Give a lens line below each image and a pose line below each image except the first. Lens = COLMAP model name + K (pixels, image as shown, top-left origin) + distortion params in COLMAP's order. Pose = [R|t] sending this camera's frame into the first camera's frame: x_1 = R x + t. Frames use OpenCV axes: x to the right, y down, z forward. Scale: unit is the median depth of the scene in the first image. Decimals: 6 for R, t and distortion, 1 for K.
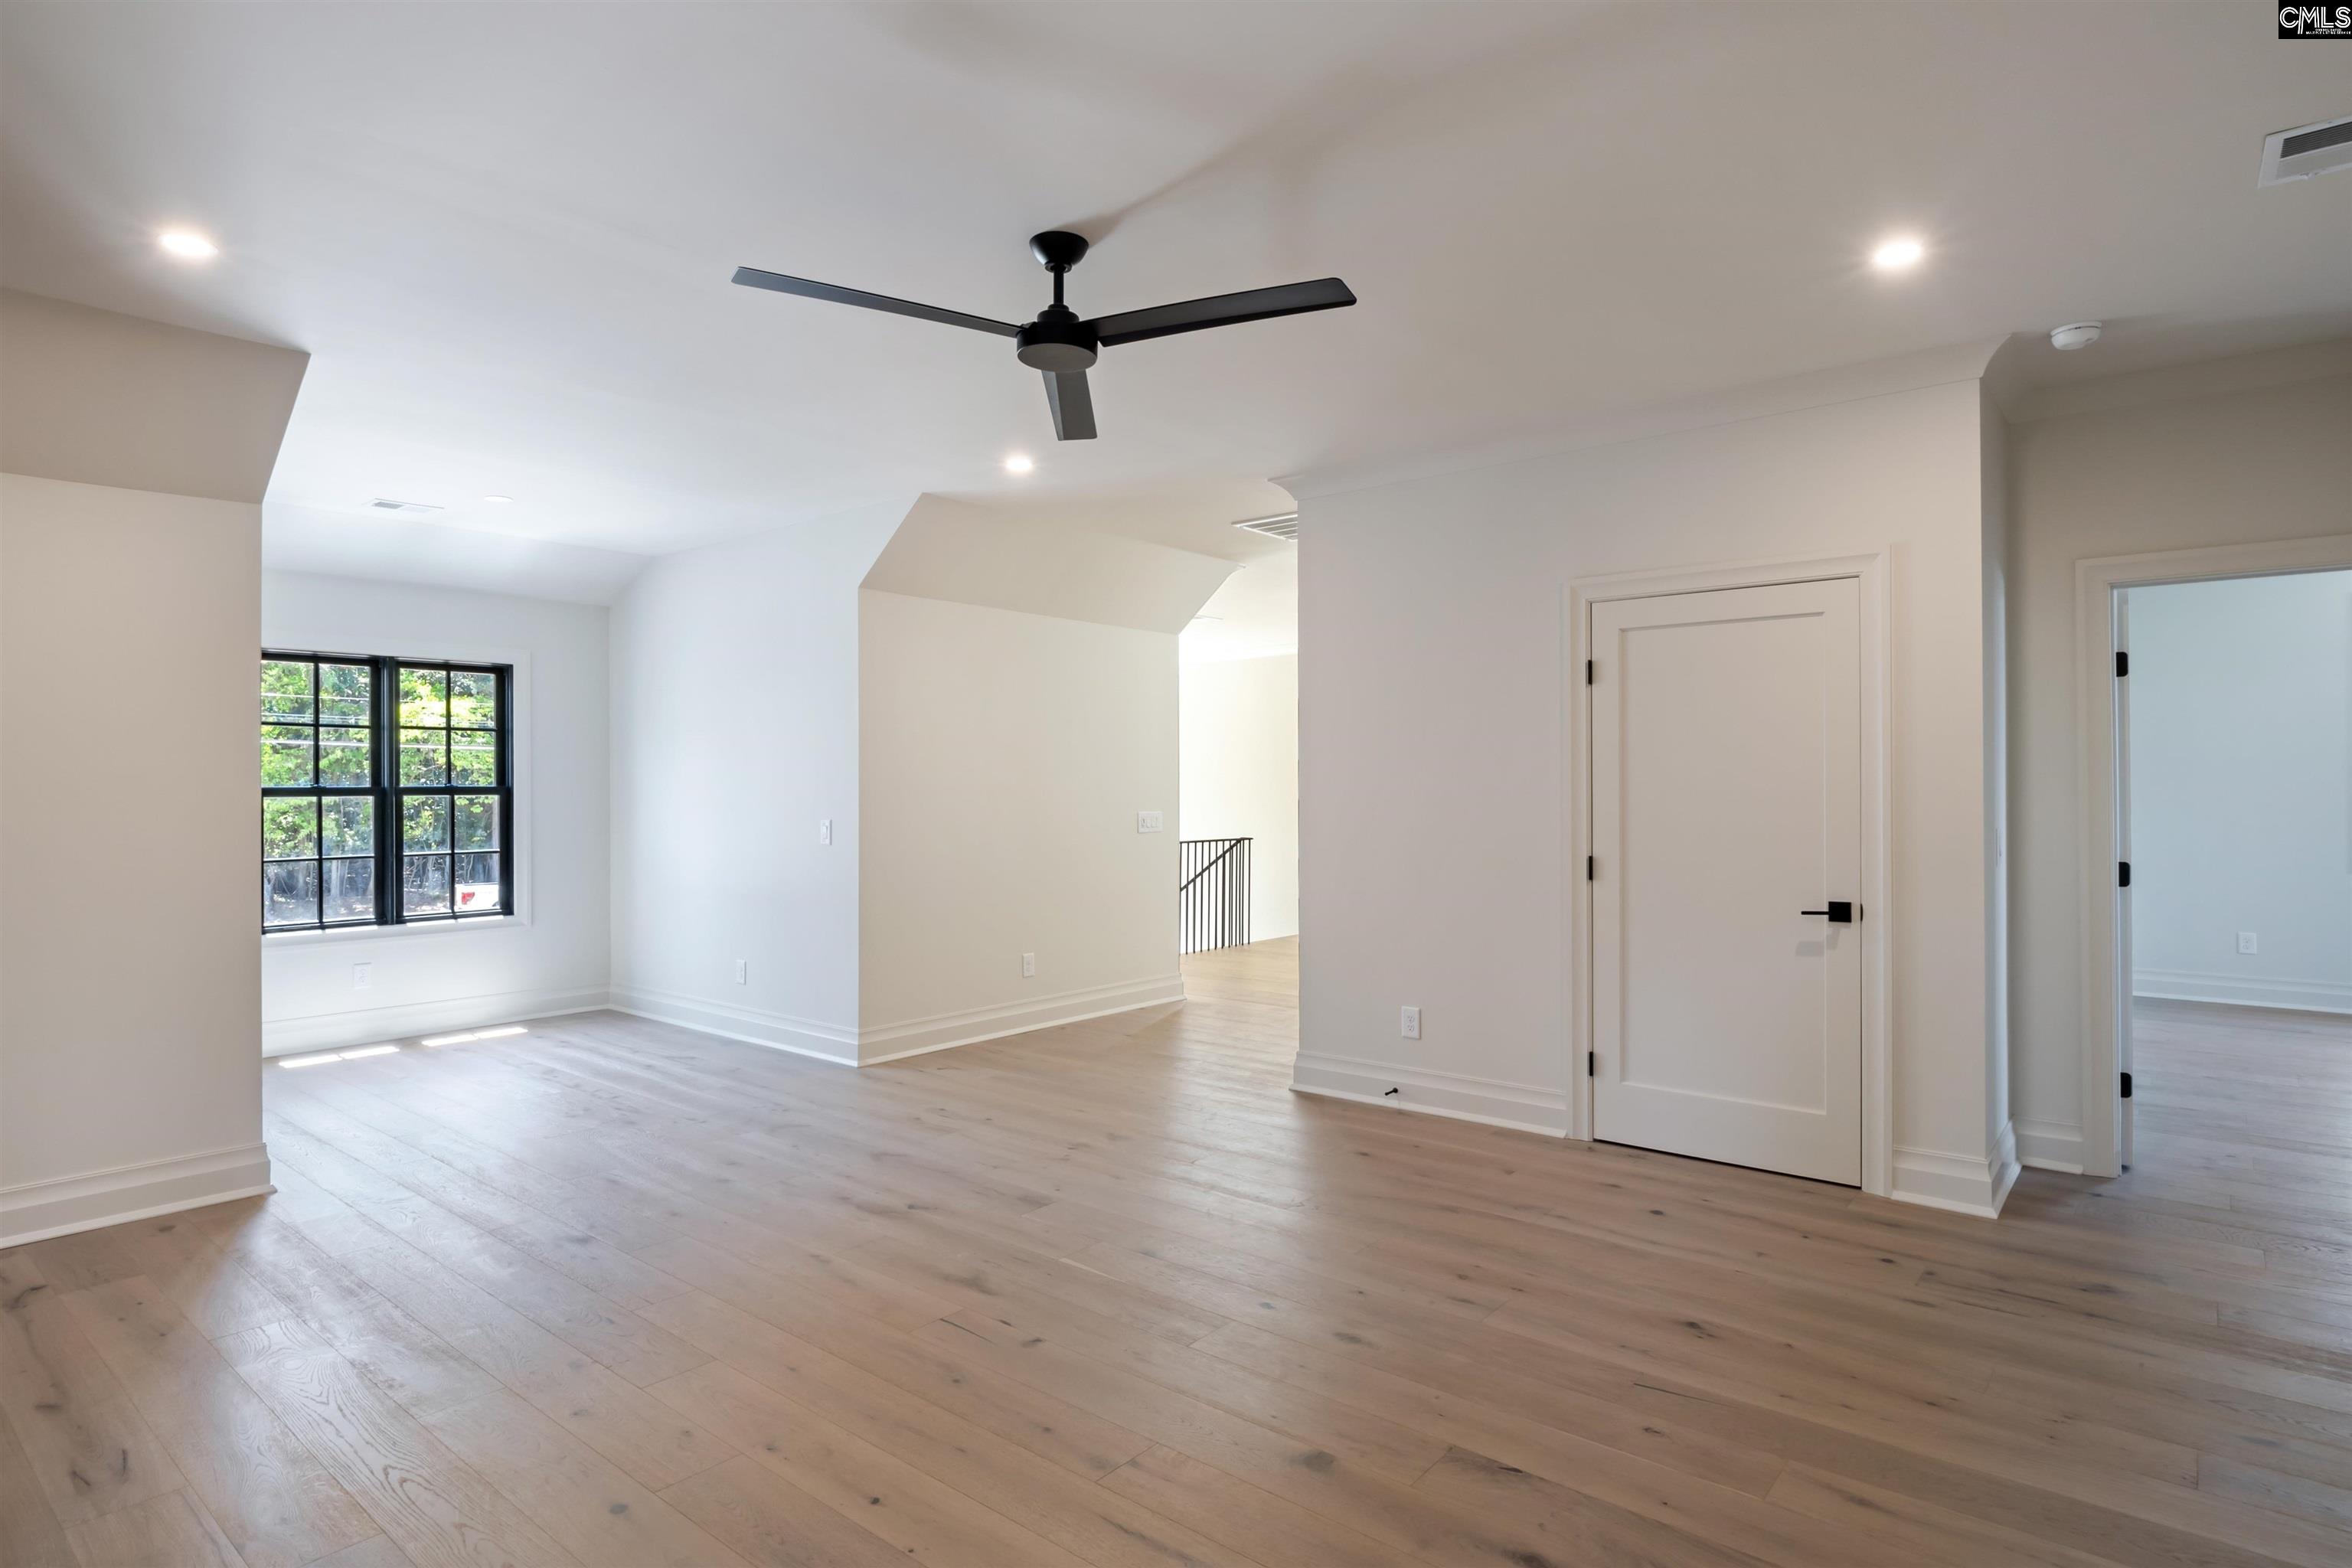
lens RADIAL K [[1247.2, 0, 1176.0], [0, 1247.2, 784.0], [0, 0, 1]] dist [-0.001714, -0.000752]
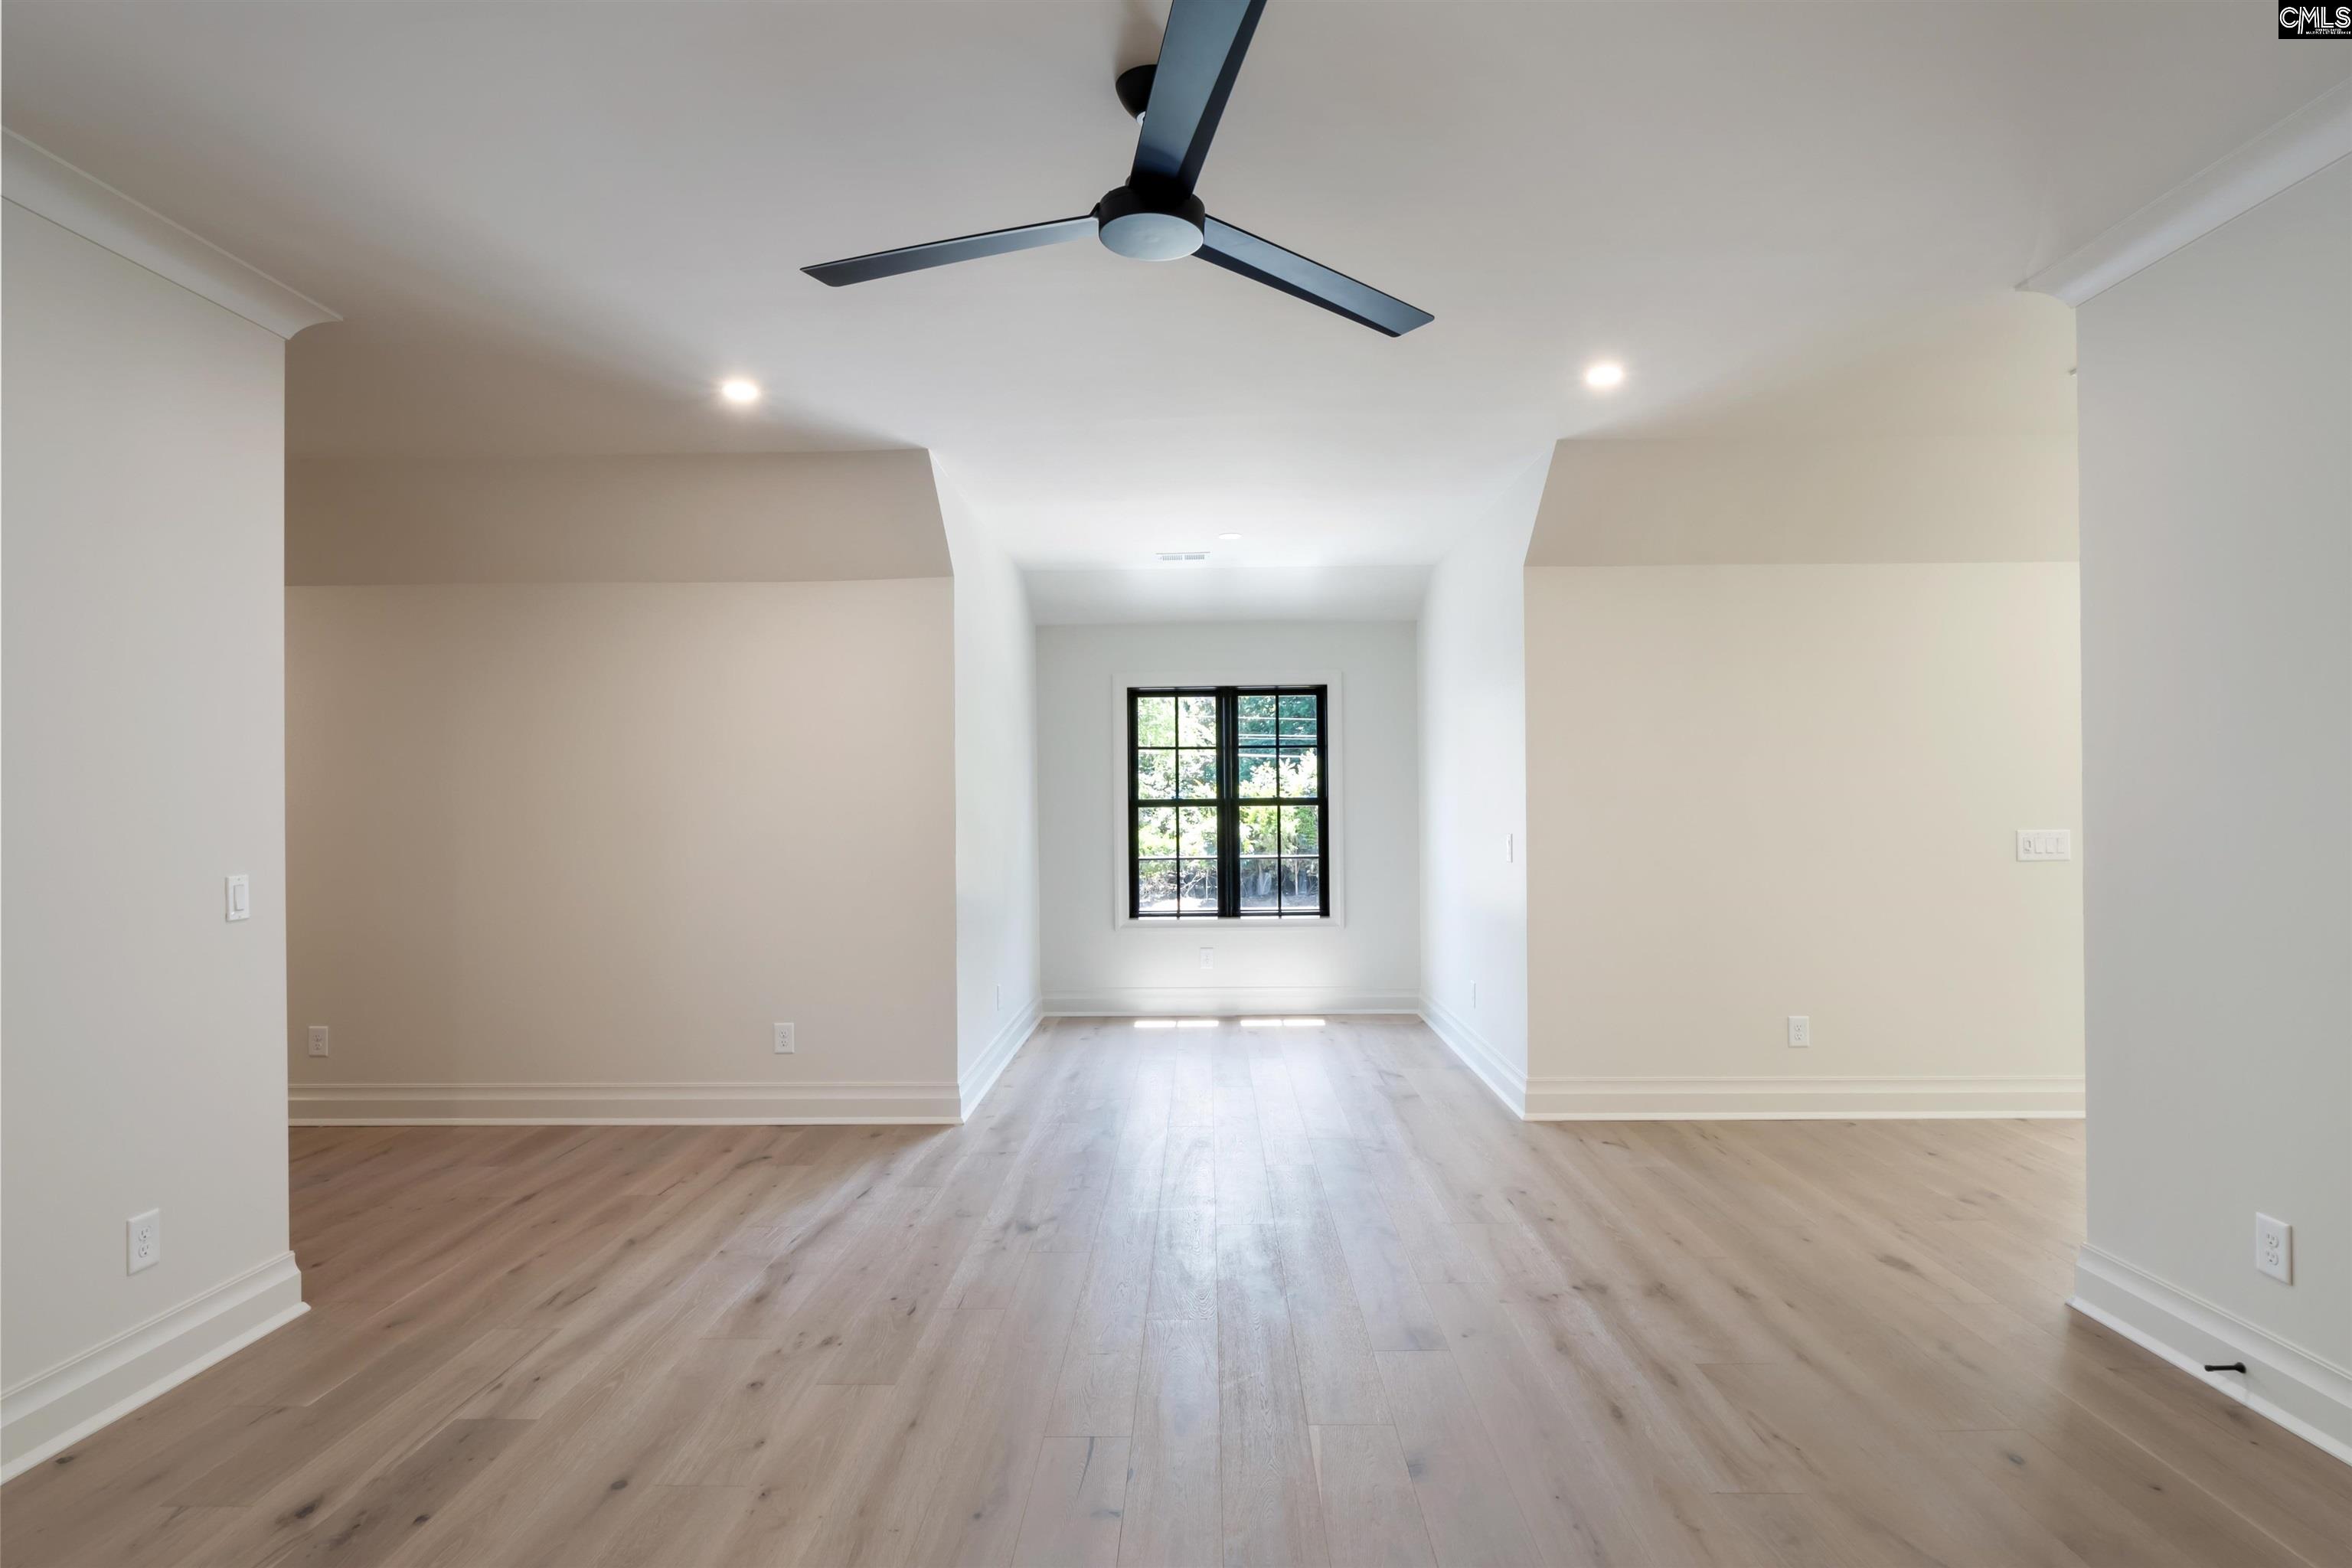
lens RADIAL K [[1221.6, 0, 1178.4], [0, 1221.6, 805.0], [0, 0, 1]] dist [0.000089, 0.000316]
pose [[0.625212, 0.000503, -0.780454, 0.235131], [0.008871, 0.999931, 0.007751, -0.000923], [0.780404, -0.011770, 0.625165, 0.256910]]
